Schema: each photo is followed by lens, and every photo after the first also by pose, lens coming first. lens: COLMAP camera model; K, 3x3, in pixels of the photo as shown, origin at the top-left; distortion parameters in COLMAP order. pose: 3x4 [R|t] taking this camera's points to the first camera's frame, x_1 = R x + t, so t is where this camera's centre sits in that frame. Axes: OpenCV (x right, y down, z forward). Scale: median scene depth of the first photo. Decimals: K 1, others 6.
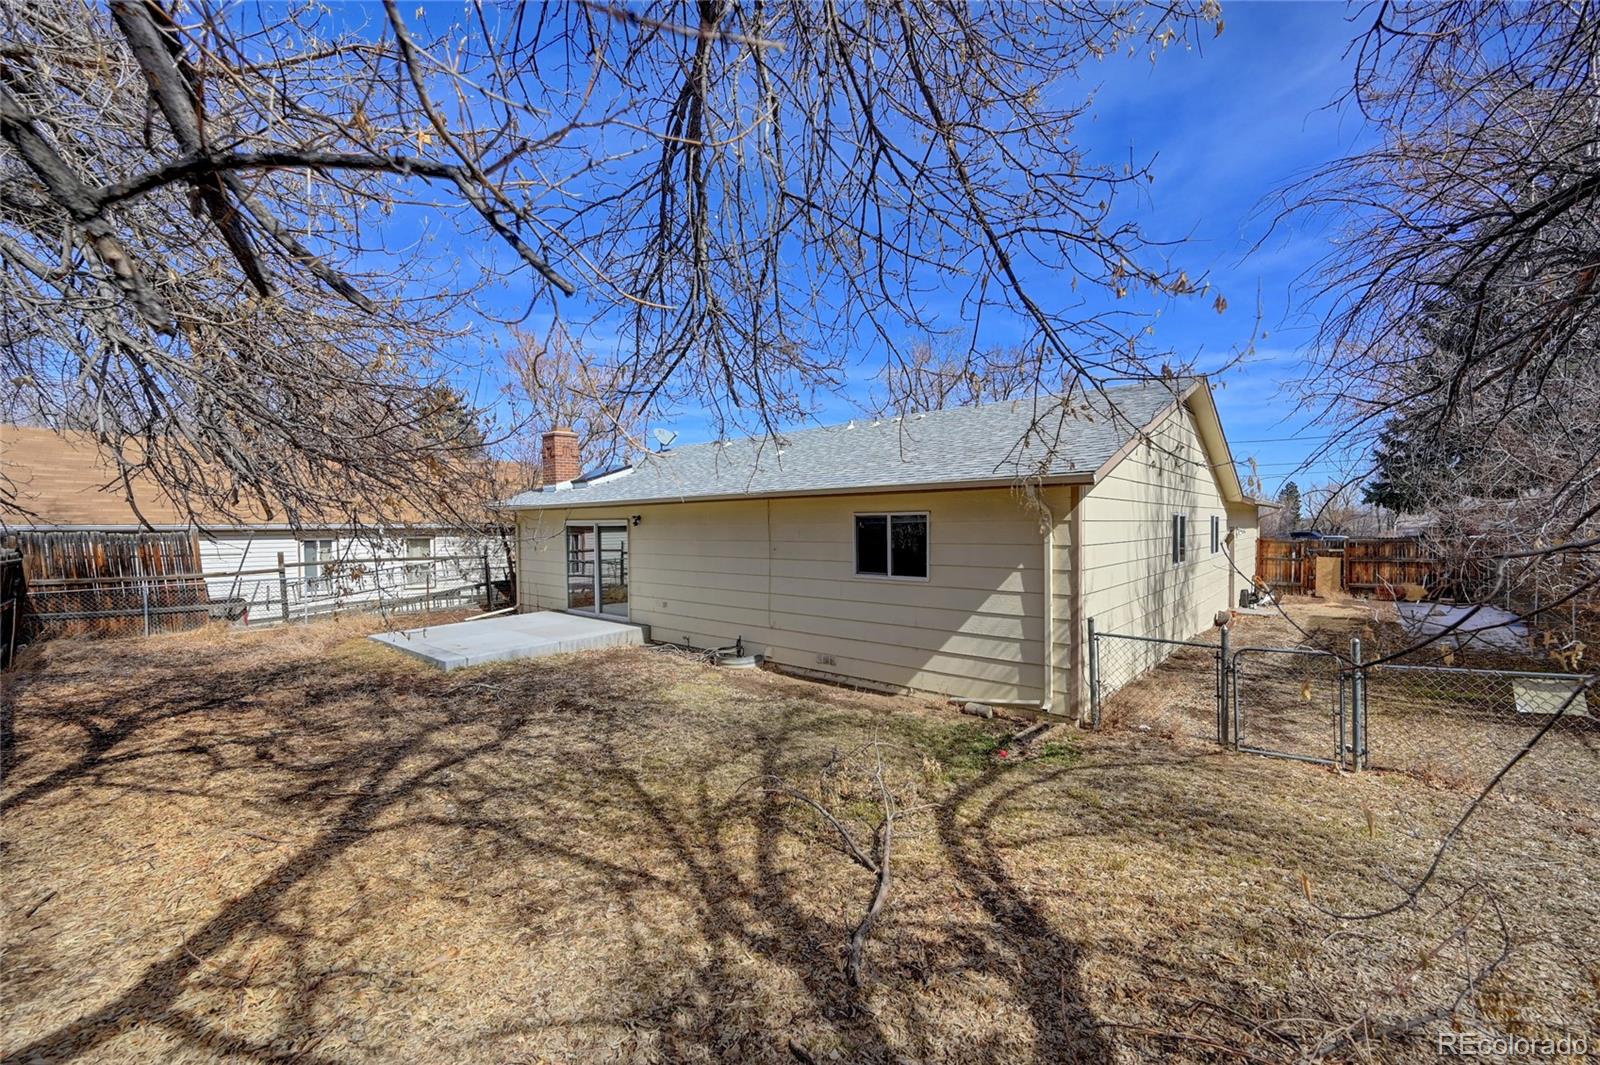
lens RADIAL K [[636.6, 0, 799.8], [0, 636.6, 536.2], [0, 0, 1]] dist [-0.002151, -0.000161]
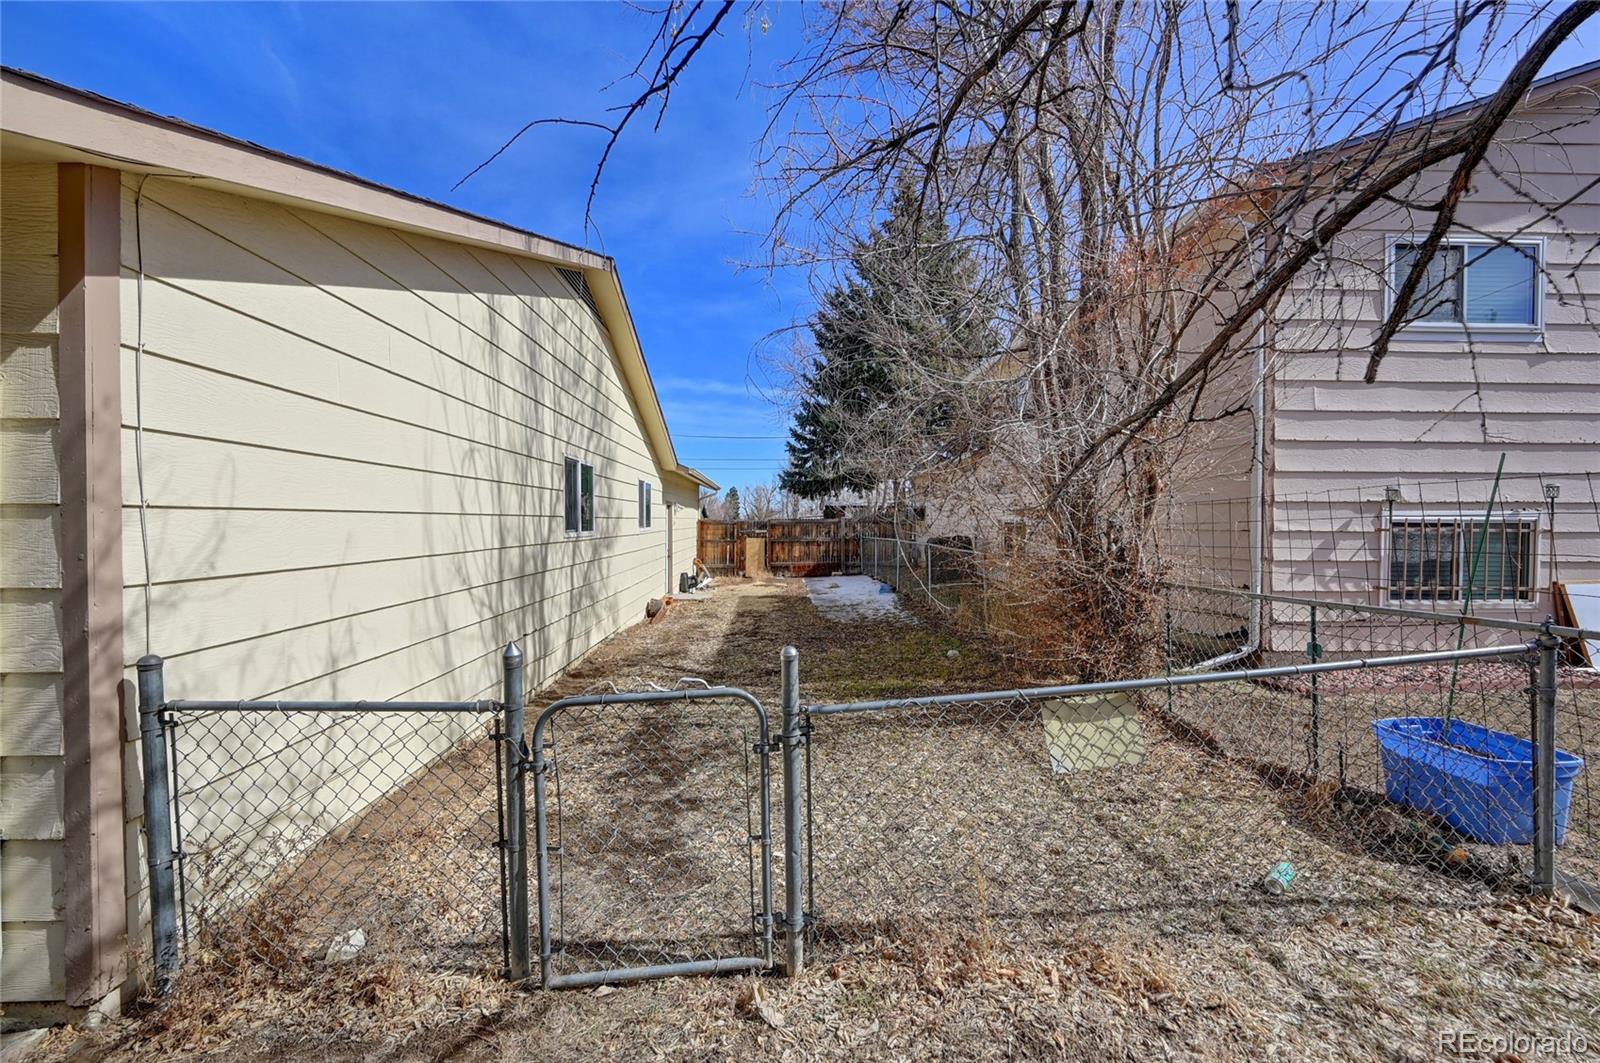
lens RADIAL K [[636.6, 0, 799.8], [0, 636.6, 535.2], [0, 0, 1]] dist [-0.002151, -0.000161]
pose [[0.724937, -0.005760, 0.688791, 0.257349], [0.004974, 0.999983, 0.003127, 0.037567], [-0.688797, 0.001159, 0.724954, 0.300966]]
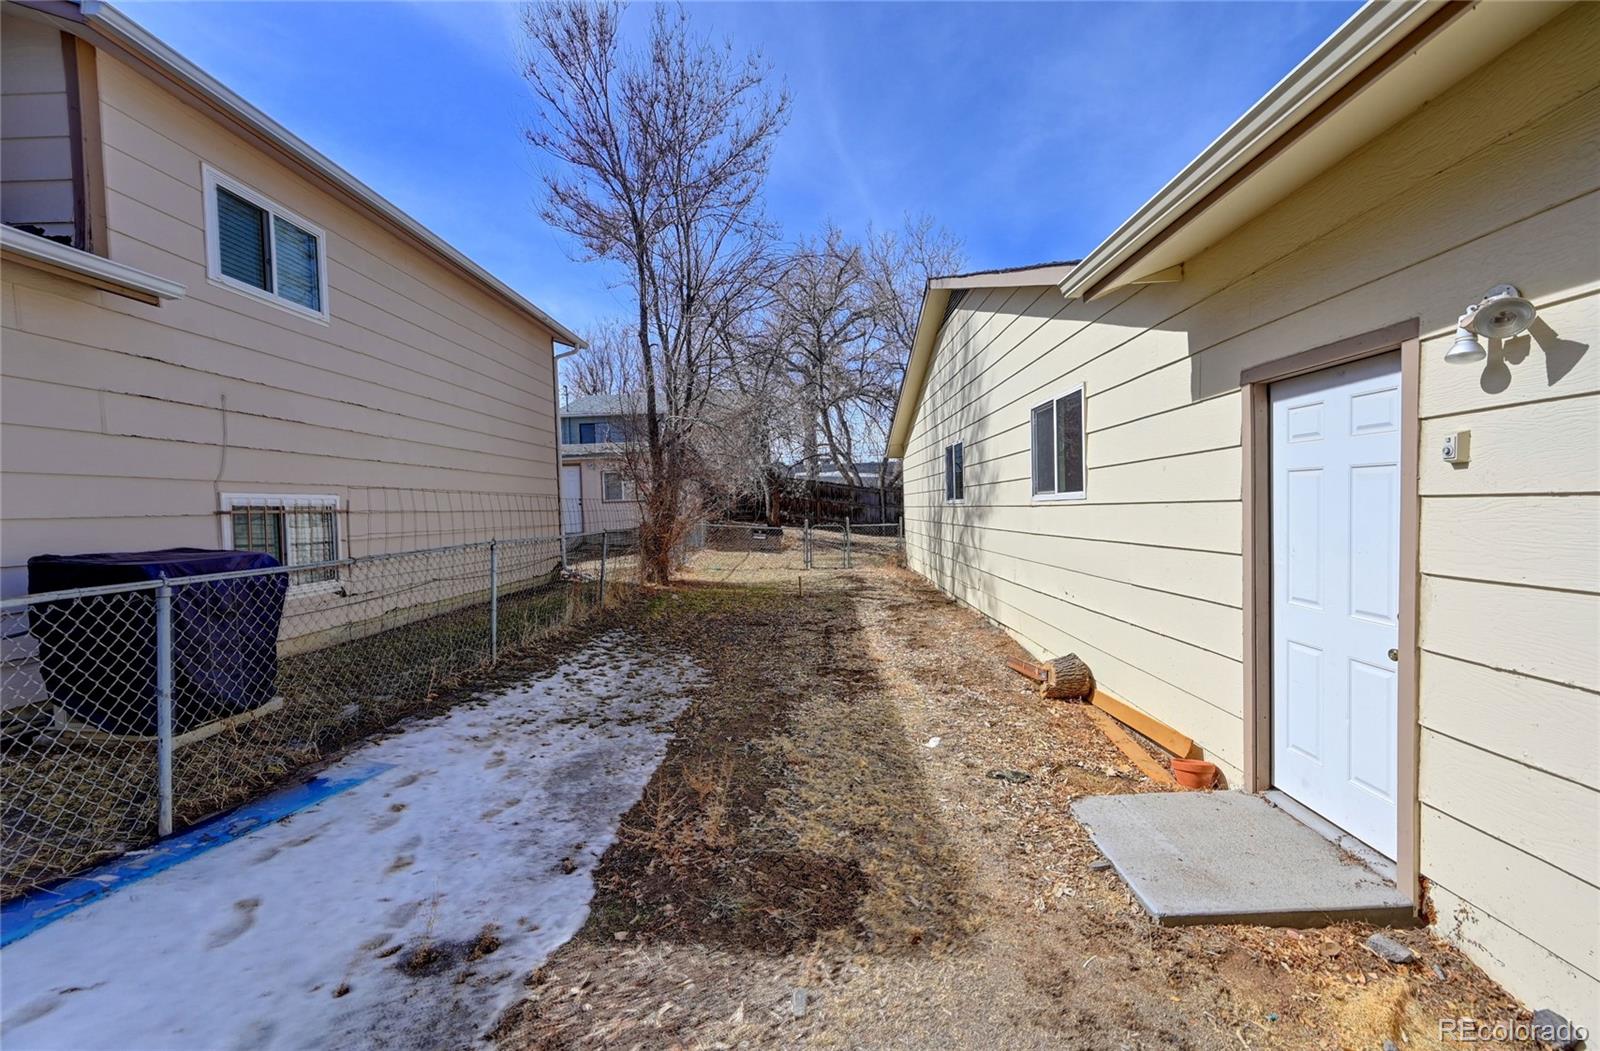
lens RADIAL K [[661.8, 0, 800.0], [0, 661.8, 525.5], [0, 0, 1]] dist [0.000055, 0.000004]
pose [[-0.768771, 0.040996, -0.638208, 1.132985], [0.015454, 0.998843, 0.045547, 0.027298], [0.639337, 0.025153, -0.768515, 1.324779]]
